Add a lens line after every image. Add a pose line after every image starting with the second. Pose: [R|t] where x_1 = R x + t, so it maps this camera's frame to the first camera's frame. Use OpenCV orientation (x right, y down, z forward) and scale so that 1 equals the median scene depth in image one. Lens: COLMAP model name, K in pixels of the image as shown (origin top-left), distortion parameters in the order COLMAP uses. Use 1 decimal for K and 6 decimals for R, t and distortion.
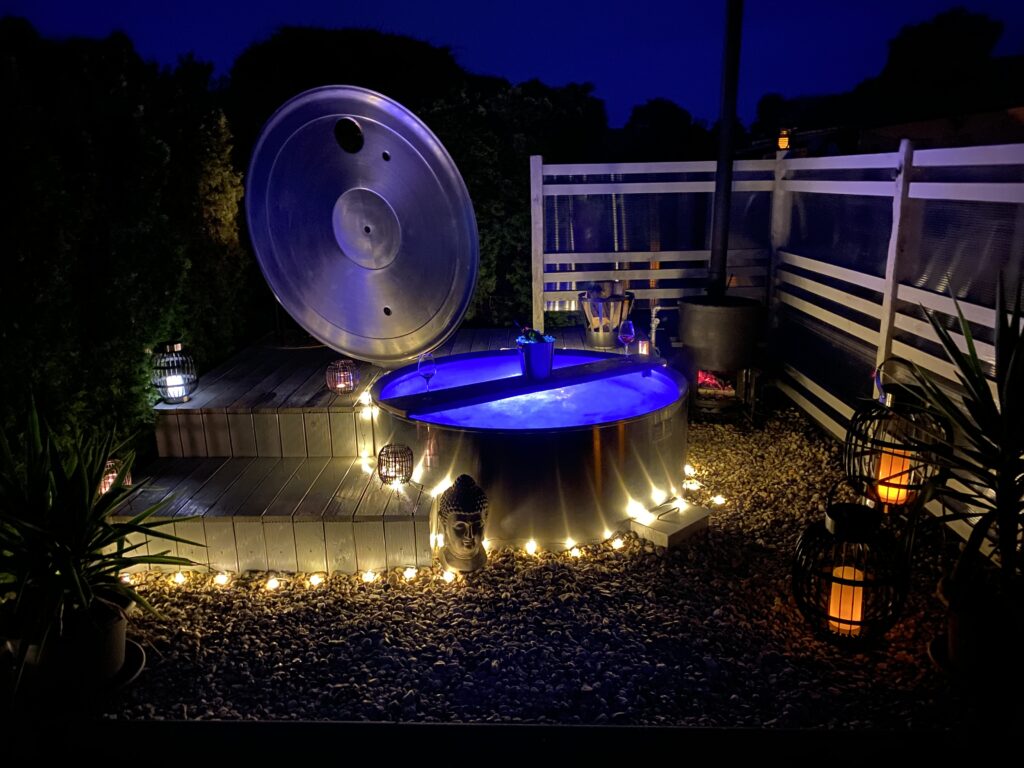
lens RADIAL K [[771.9, 0, 512.0], [0, 771.9, 384.0], [0, 0, 1]] dist [0.006548, -0.003450]
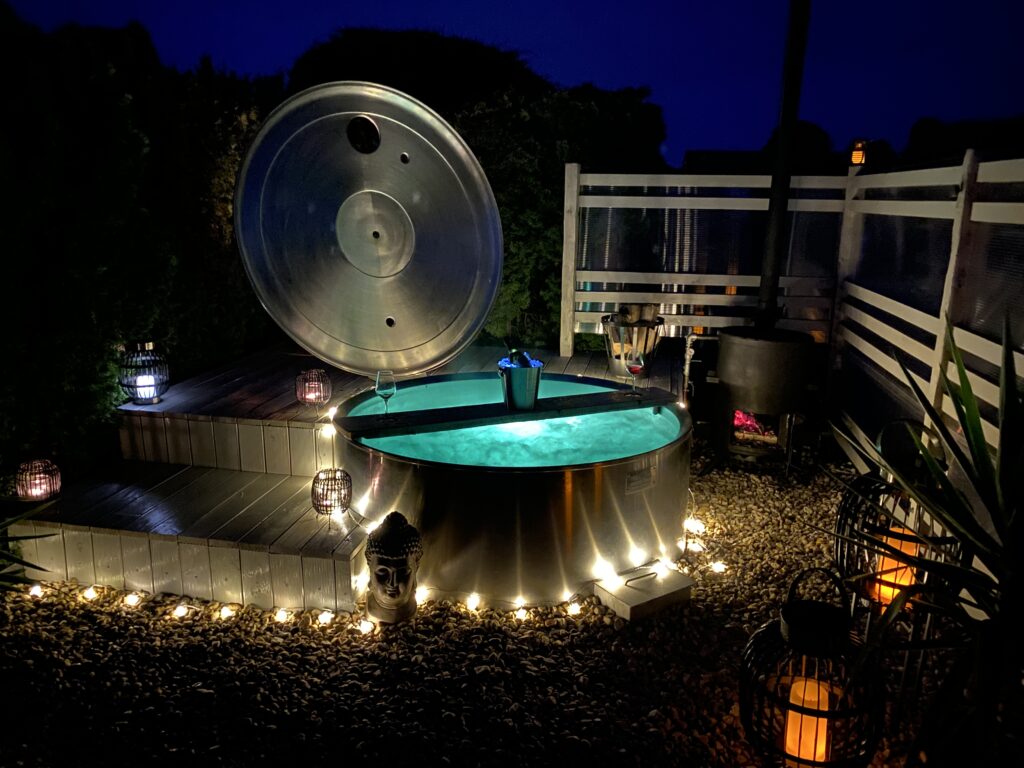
lens RADIAL K [[771.9, 0, 512.0], [0, 771.9, 384.0], [0, 0, 1]] dist [0.006548, -0.003450]
pose [[0.986001, 0.072782, -0.150017, 0.148359], [-0.076007, 0.996981, -0.015870, -0.018586], [0.148409, 0.027050, 0.988556, 0.114164]]
